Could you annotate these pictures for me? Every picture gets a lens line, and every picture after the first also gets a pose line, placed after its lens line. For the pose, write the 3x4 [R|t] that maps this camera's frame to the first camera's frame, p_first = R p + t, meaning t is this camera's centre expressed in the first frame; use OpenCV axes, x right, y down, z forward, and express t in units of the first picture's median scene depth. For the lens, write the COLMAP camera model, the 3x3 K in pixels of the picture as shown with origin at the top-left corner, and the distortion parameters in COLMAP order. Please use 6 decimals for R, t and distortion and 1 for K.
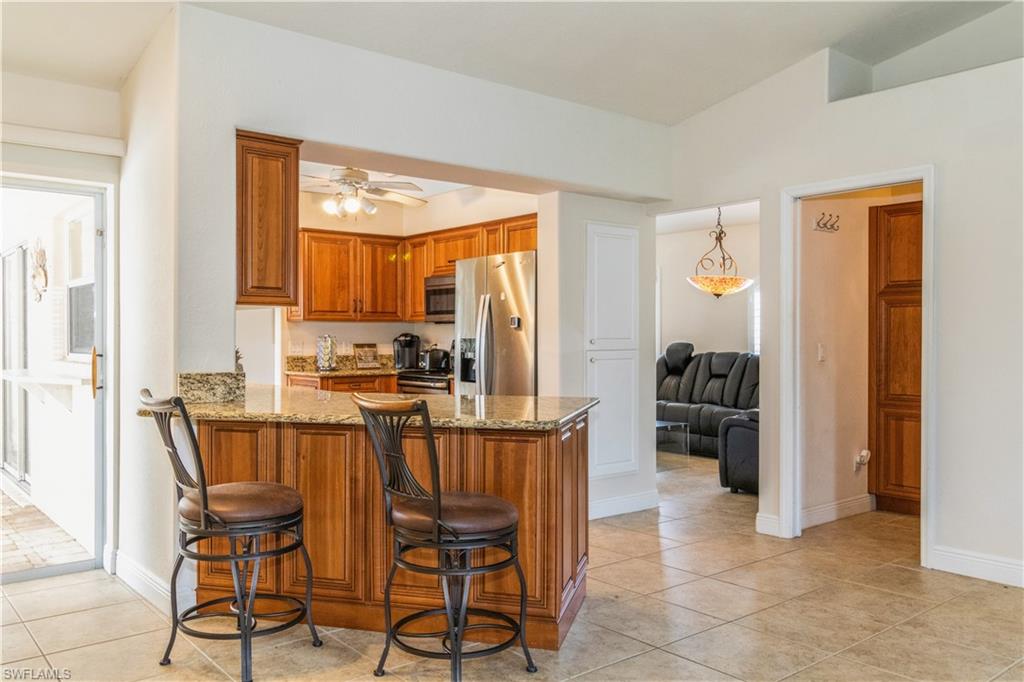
lens RADIAL K [[799.2, 0, 515.3], [0, 799.2, 371.7], [0, 0, 1]] dist [0.003513, 0.001340]
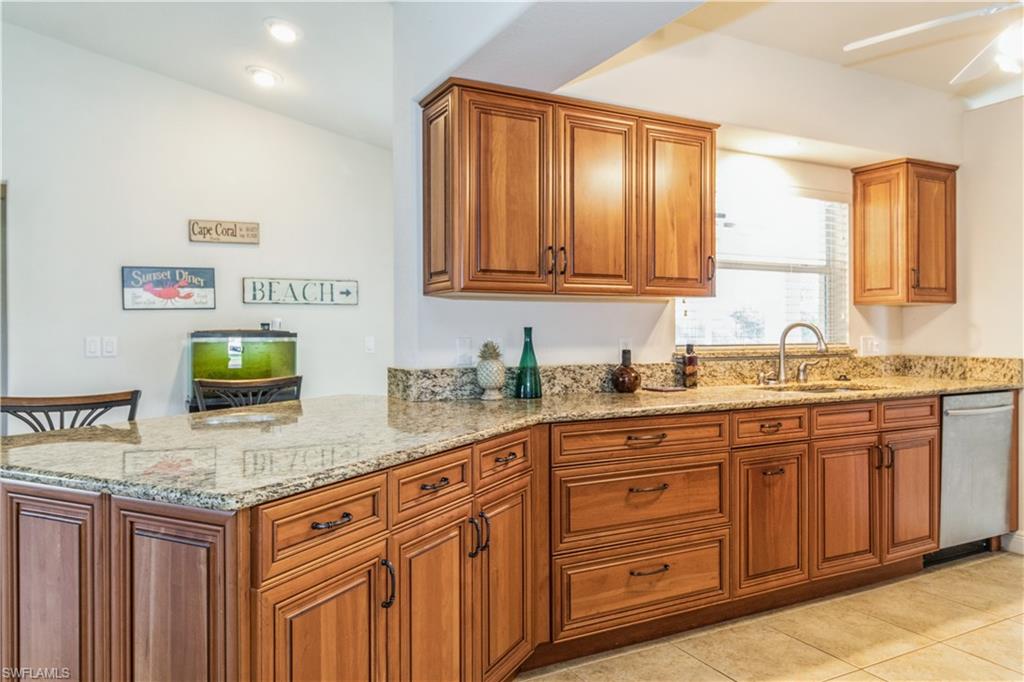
lens RADIAL K [[700.1, 0, 512.0], [0, 700.1, 341.0], [0, 0, 1]] dist [0.010492, 0.002116]
pose [[-0.211166, 0.012583, -0.977369, 0.258721], [-0.037517, 0.999076, 0.020968, -0.033532], [0.976730, 0.041096, -0.210498, 0.806375]]
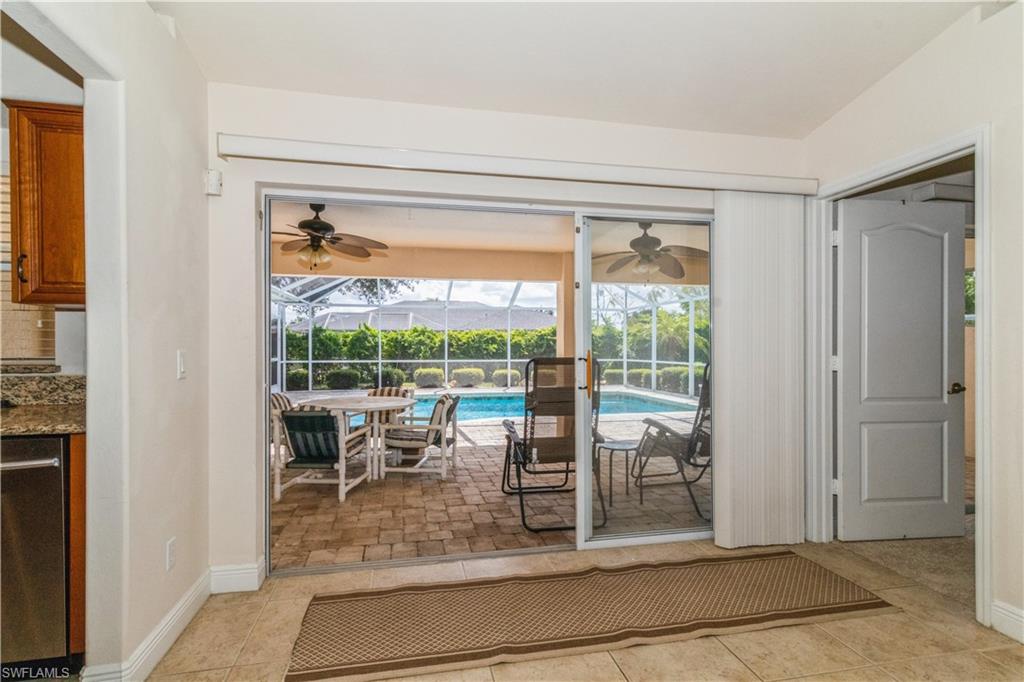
lens RADIAL K [[477.5, 0, 502.5], [0, 477.5, 334.3], [0, 0, 1]] dist [0.003870, 0.000463]
pose [[-0.472033, -0.001808, -0.881579, -0.359016], [-0.040722, 0.998975, 0.019755, -0.070615], [0.880640, 0.045225, -0.471623, 1.493267]]
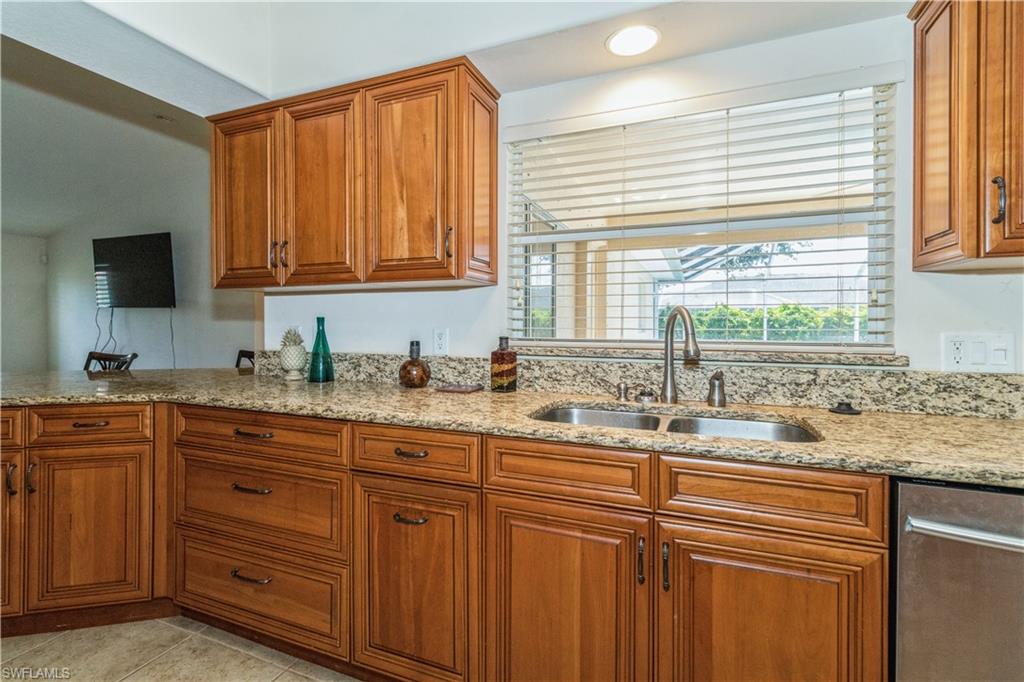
lens RADIAL K [[477.5, 0, 502.5], [0, 477.5, 334.3], [0, 0, 1]] dist [0.003870, 0.000463]
pose [[-0.888983, 0.008219, -0.457866, -0.215385], [-0.021223, 0.998025, 0.059121, -0.045907], [0.457448, 0.062275, -0.887053, 1.129901]]
